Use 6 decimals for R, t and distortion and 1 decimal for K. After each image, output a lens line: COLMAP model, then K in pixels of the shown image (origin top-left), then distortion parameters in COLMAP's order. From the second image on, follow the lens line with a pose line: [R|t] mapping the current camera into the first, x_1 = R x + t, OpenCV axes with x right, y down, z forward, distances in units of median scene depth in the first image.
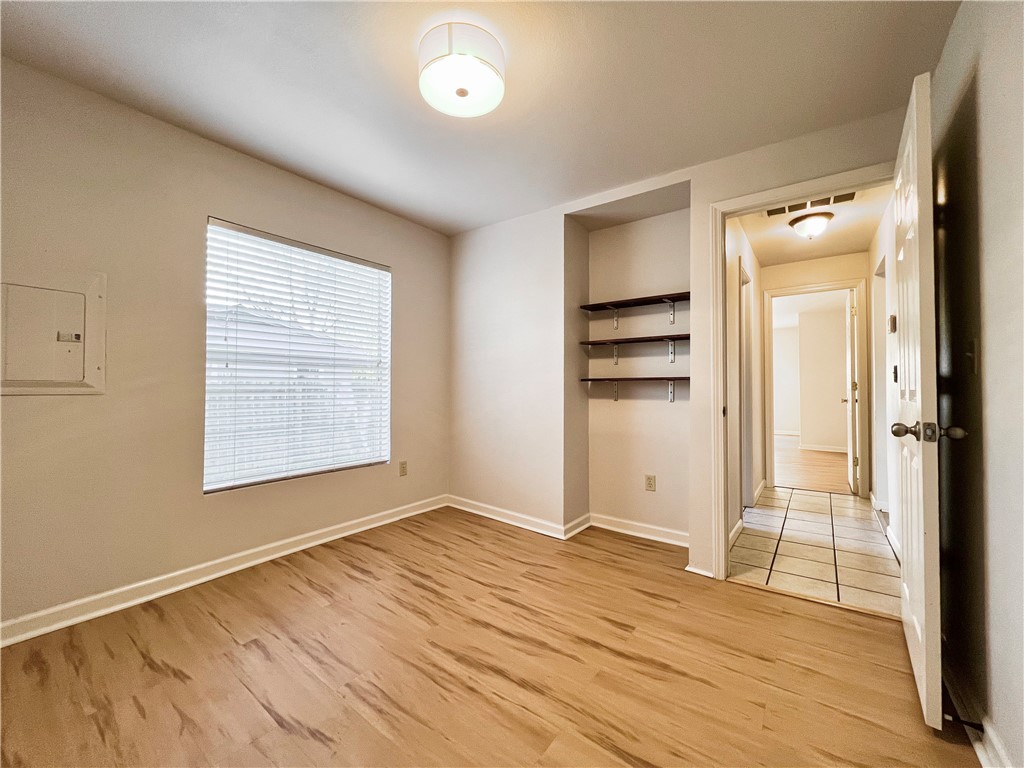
lens RADIAL K [[411.1, 0, 503.0], [0, 411.1, 379.8], [0, 0, 1]] dist [-0.002219, -0.000502]
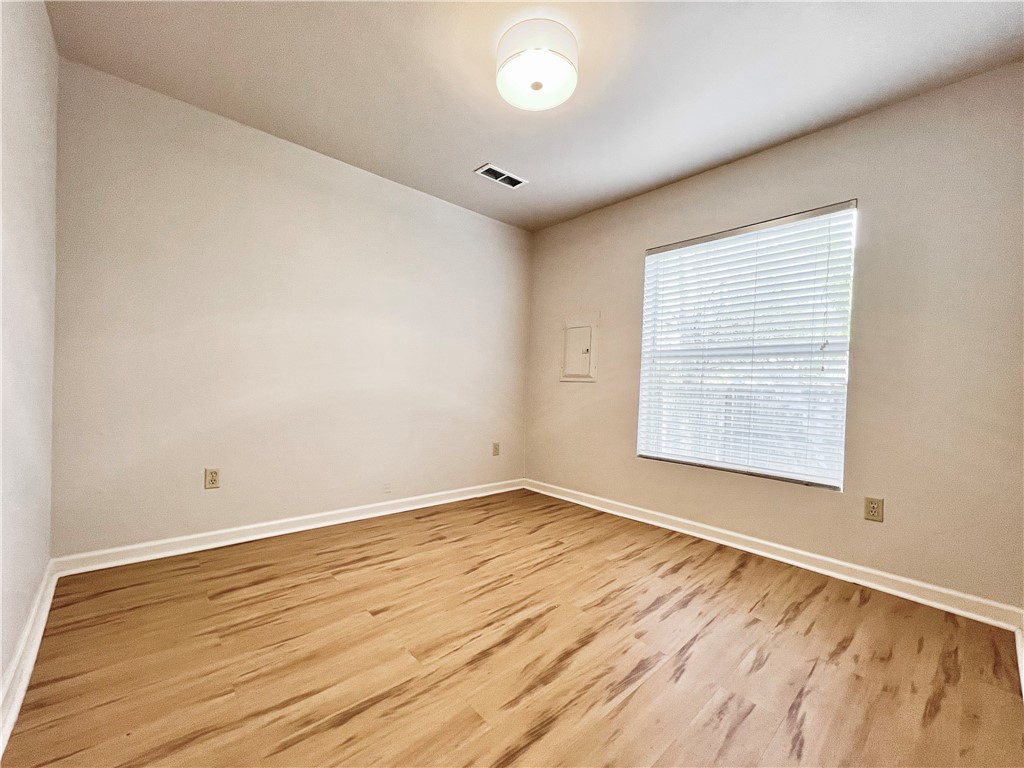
lens RADIAL K [[411.1, 0, 509.1], [0, 411.1, 389.7], [0, 0, 1]] dist [-0.002219, -0.000502]
pose [[-0.182811, 0.005265, -0.983134, 0.691328], [-0.011347, 0.999908, 0.007465, 0.050526], [0.983083, 0.012520, -0.182734, 0.823517]]
